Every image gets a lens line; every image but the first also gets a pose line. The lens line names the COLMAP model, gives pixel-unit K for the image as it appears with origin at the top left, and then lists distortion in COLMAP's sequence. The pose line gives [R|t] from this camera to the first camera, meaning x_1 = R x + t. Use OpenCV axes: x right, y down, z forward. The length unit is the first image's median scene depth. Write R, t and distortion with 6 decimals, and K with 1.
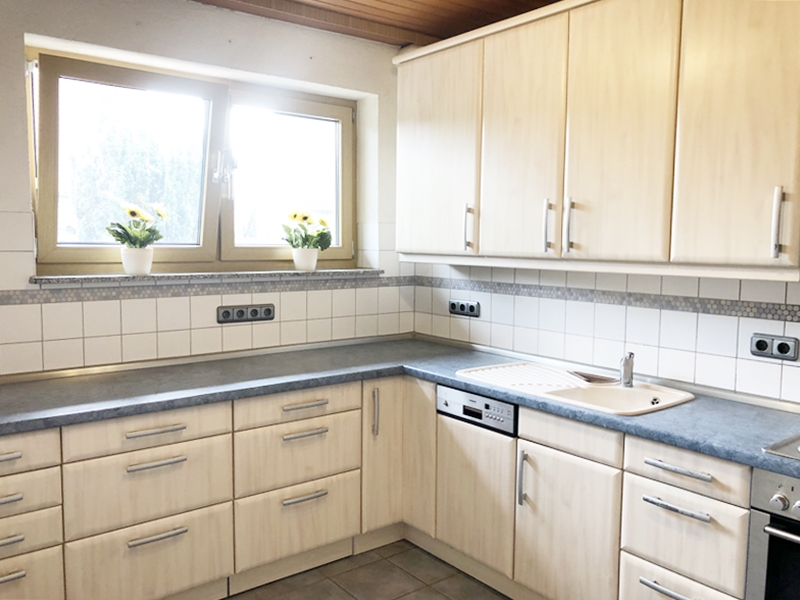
lens RADIAL K [[660.5, 0, 397.3], [0, 660.5, 302.8], [0, 0, 1]] dist [0.013323, -0.010546]
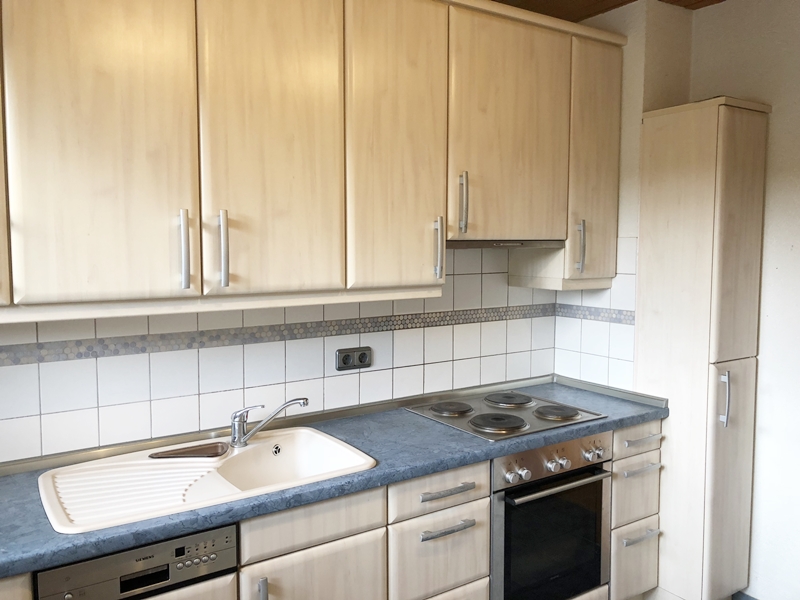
lens RADIAL K [[660.5, 0, 396.8], [0, 660.5, 292.4], [0, 0, 1]] dist [0.013323, -0.010546]
pose [[0.086276, -0.090575, 0.992145, -0.451895], [0.098116, 0.991790, 0.082011, -0.114448], [-0.991428, 0.090269, 0.094454, 0.769379]]
